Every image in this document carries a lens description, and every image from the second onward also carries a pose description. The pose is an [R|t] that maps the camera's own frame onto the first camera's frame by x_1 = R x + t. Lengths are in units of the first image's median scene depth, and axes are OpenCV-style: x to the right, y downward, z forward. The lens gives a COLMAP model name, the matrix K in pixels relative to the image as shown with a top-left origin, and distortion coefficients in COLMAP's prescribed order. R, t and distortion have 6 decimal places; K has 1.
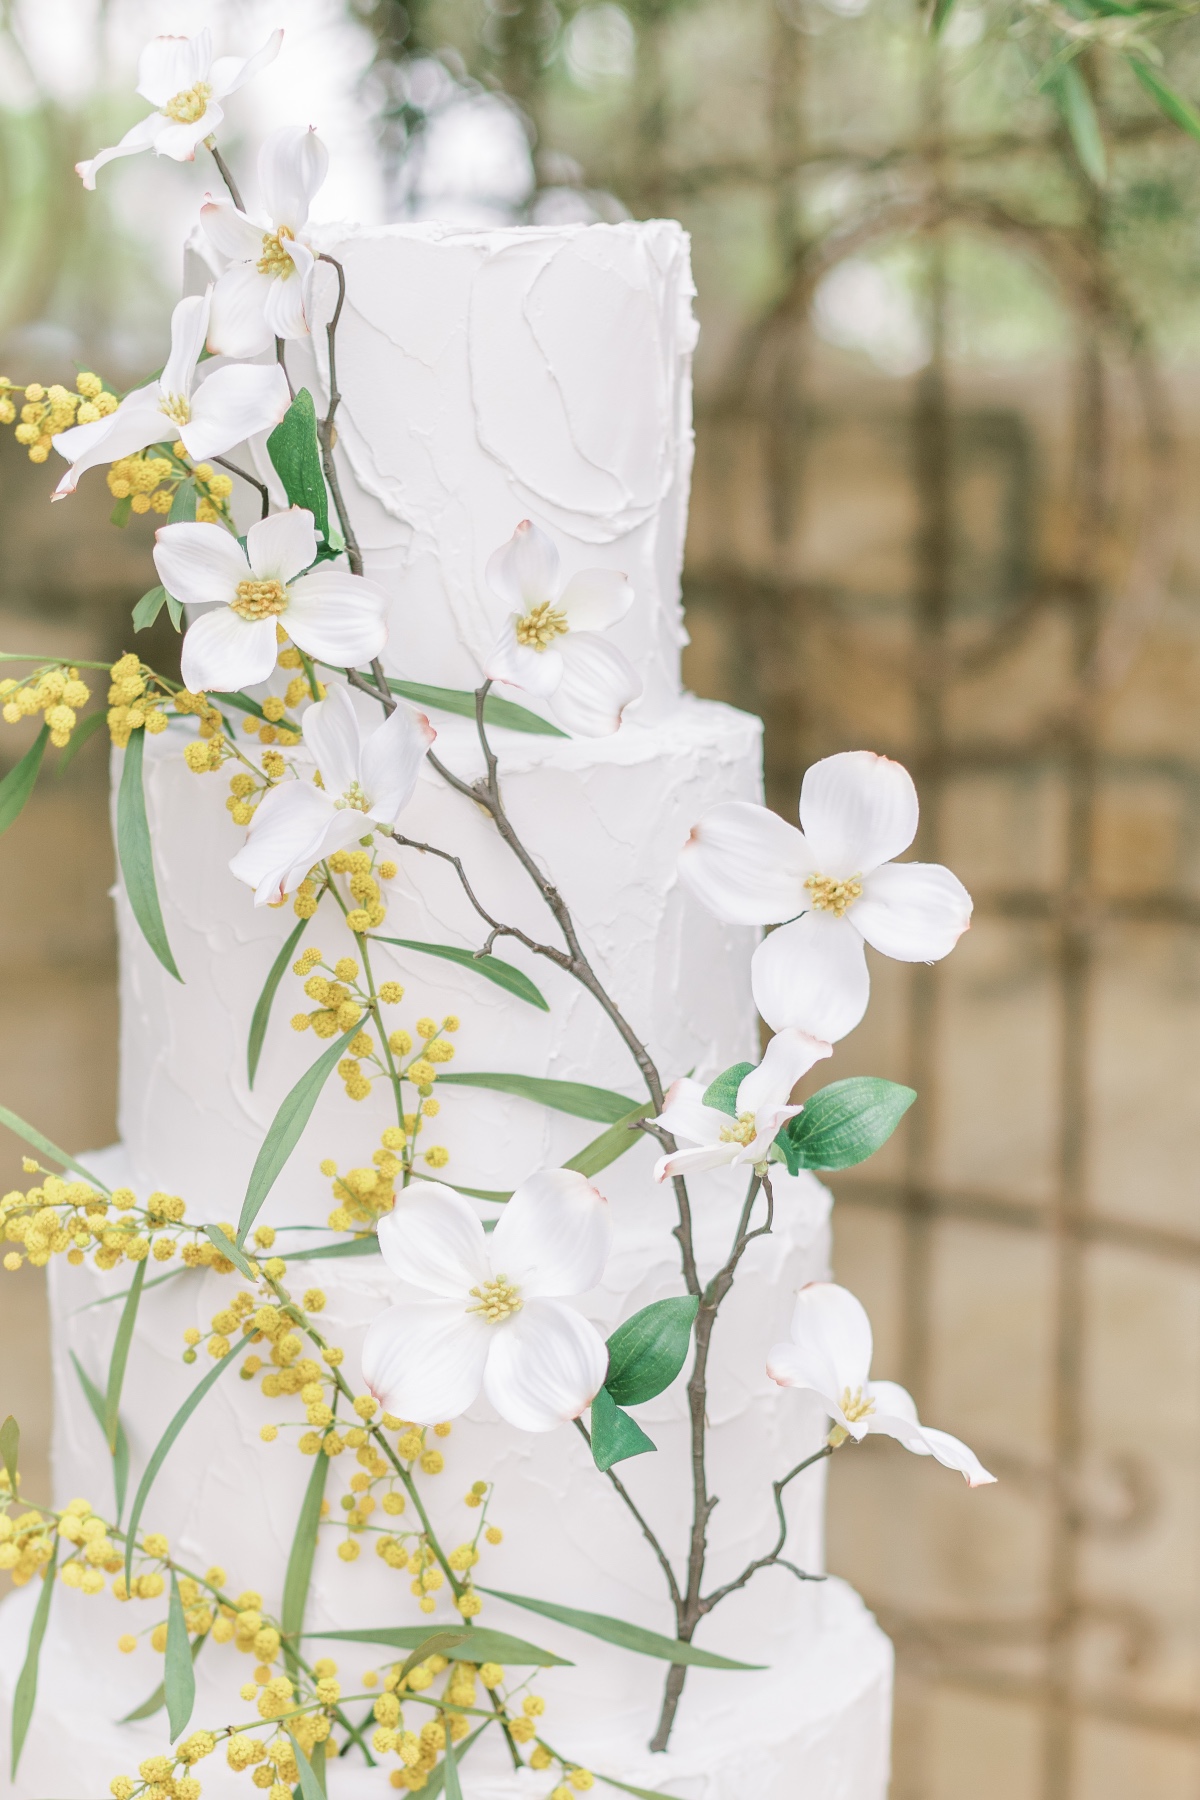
lens RADIAL K [[2490.3, 0, 600.0], [0, 2490.3, 900.0], [0, 0, 1]] dist [0.011994, -0.098189]
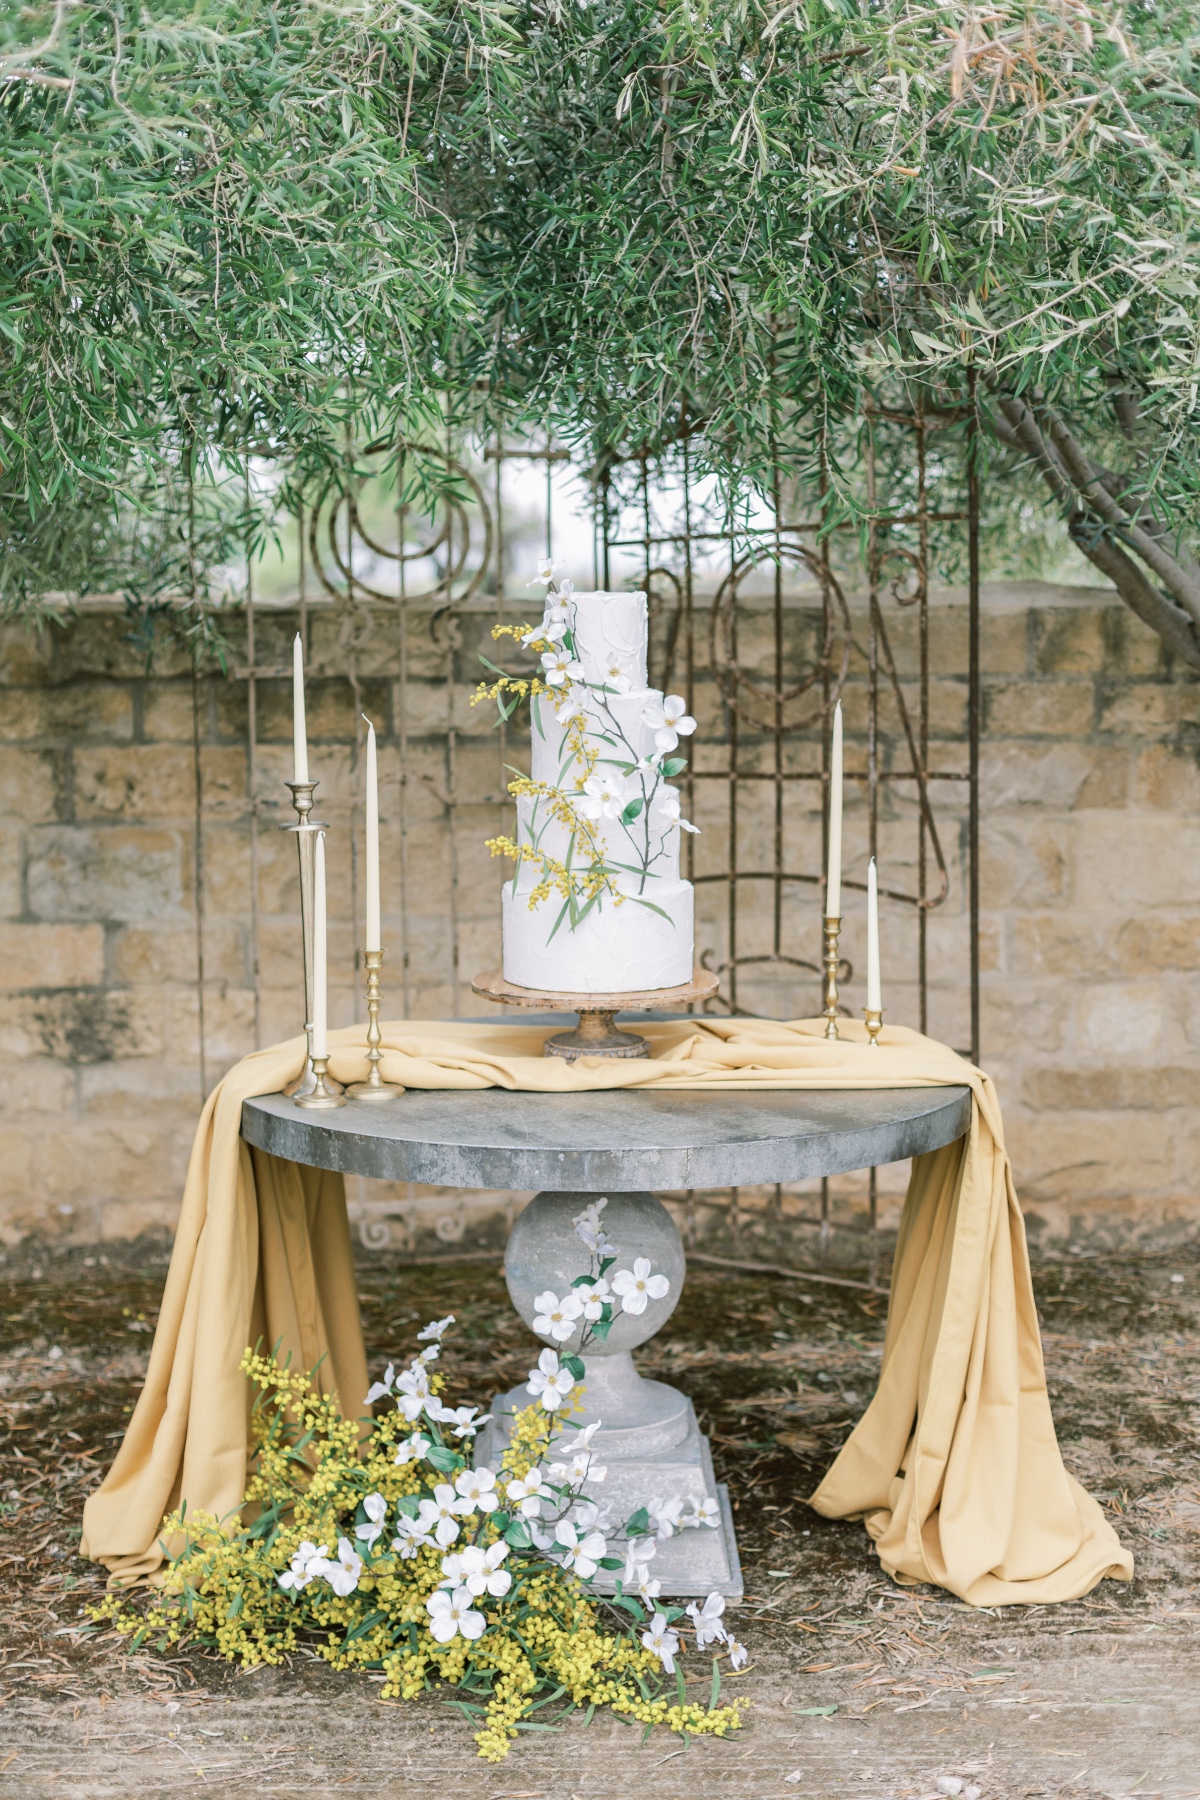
lens RADIAL K [[2490.3, 0, 600.0], [0, 2490.3, 900.0], [0, 0, 1]] dist [0.011994, -0.098189]
pose [[0.995579, -0.009913, -0.093399, 0.422246], [0.005040, 0.998621, -0.052262, 0.630427], [0.093788, 0.051560, 0.994256, -4.098716]]
